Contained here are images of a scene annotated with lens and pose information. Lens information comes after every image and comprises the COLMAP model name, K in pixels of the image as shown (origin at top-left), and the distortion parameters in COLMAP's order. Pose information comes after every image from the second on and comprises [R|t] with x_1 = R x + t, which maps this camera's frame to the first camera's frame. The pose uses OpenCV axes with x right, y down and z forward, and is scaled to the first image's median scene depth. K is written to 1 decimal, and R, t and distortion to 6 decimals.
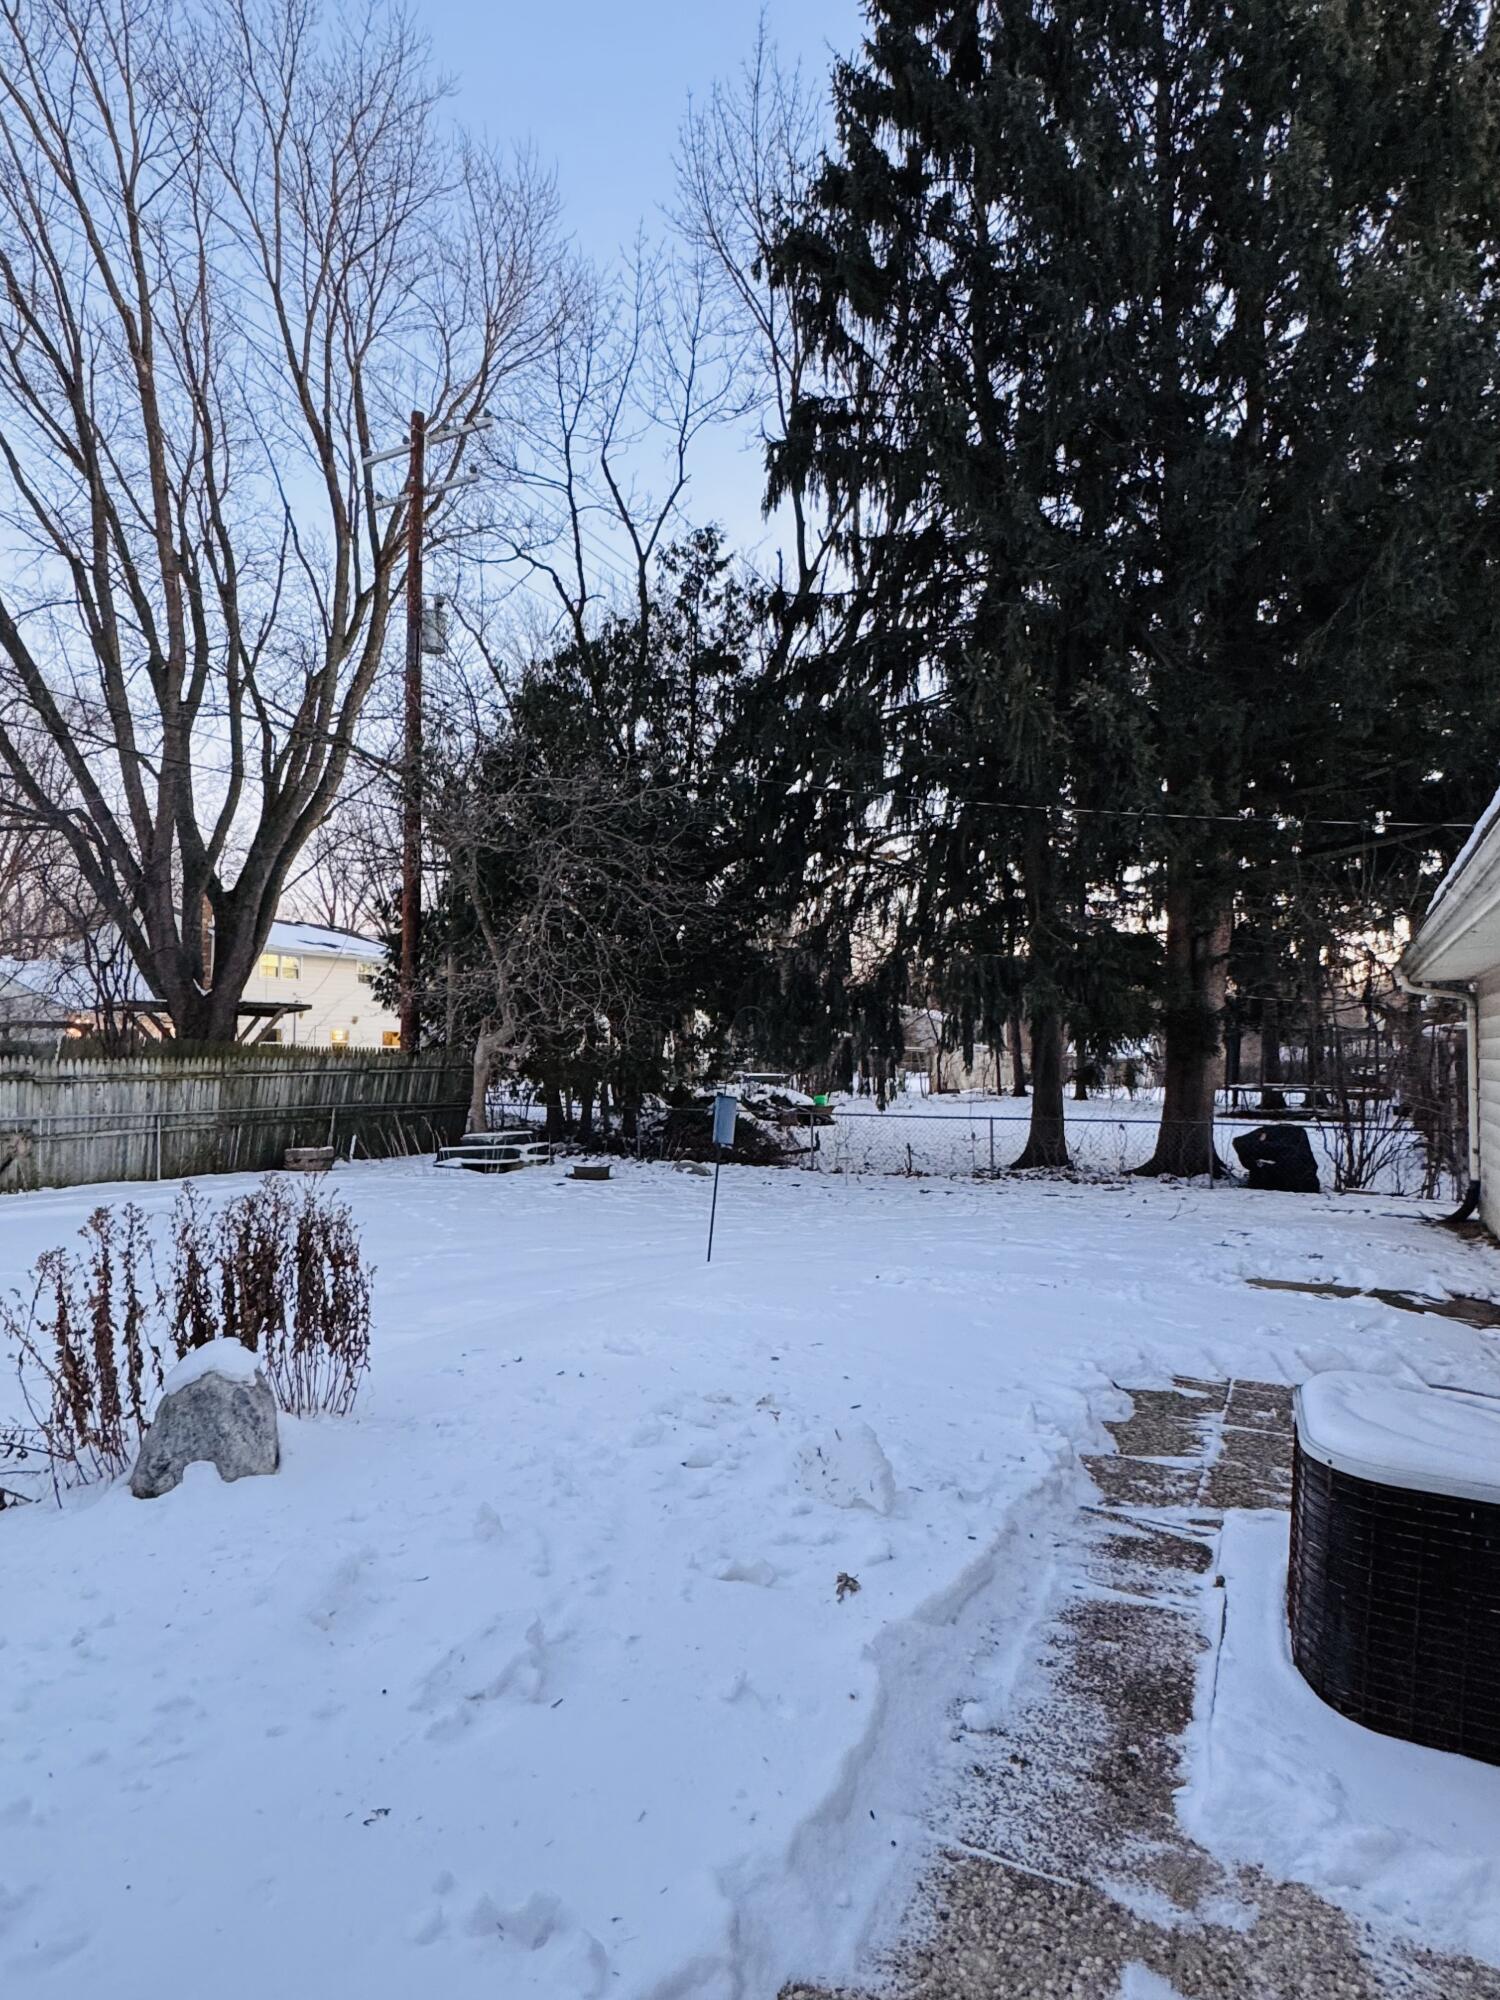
lens RADIAL K [[1174.7, 0, 745.6], [0, 1174.7, 997.8], [0, 0, 1]] dist [-0.005549, 0.001052]
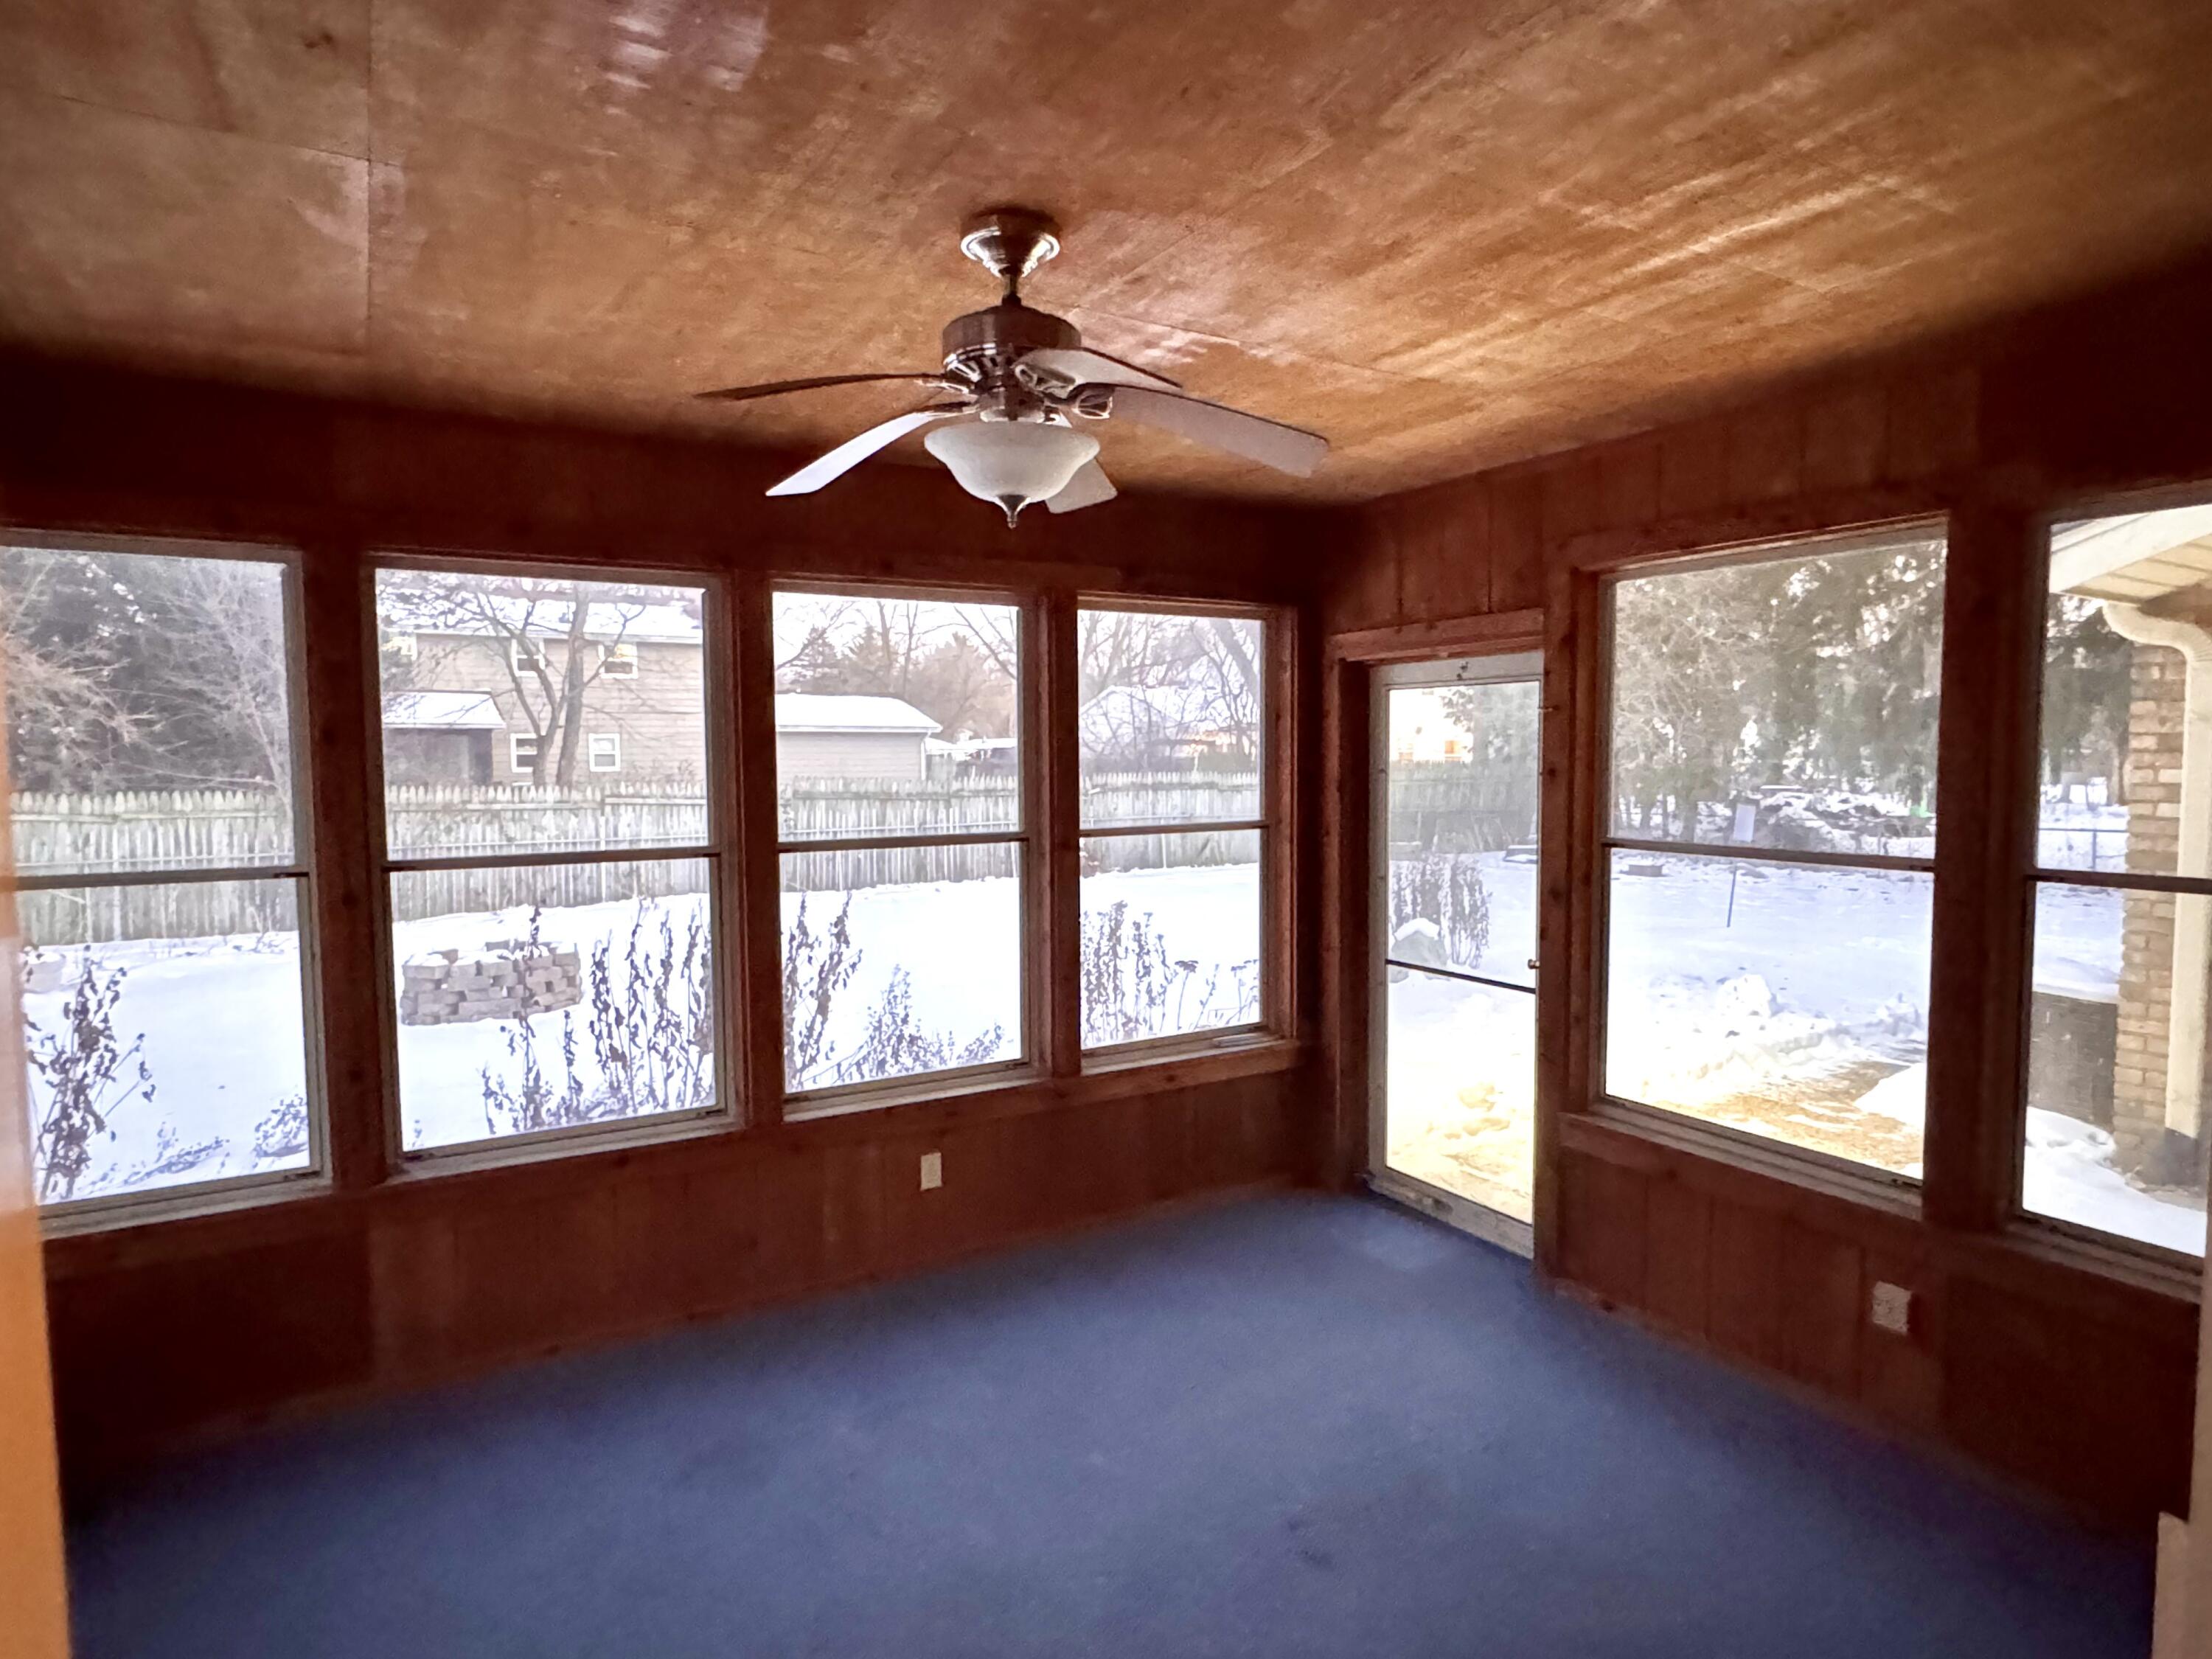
lens RADIAL K [[1230.9, 0, 1103.6], [0, 1230.9, 832.8], [0, 0, 1]] dist [-0.010933, 0.004117]
pose [[0.845616, 0.021785, -0.533346, 0.051238], [0.035676, 0.994626, 0.097191, -0.019260], [0.532597, -0.101215, 0.840295, -0.243215]]
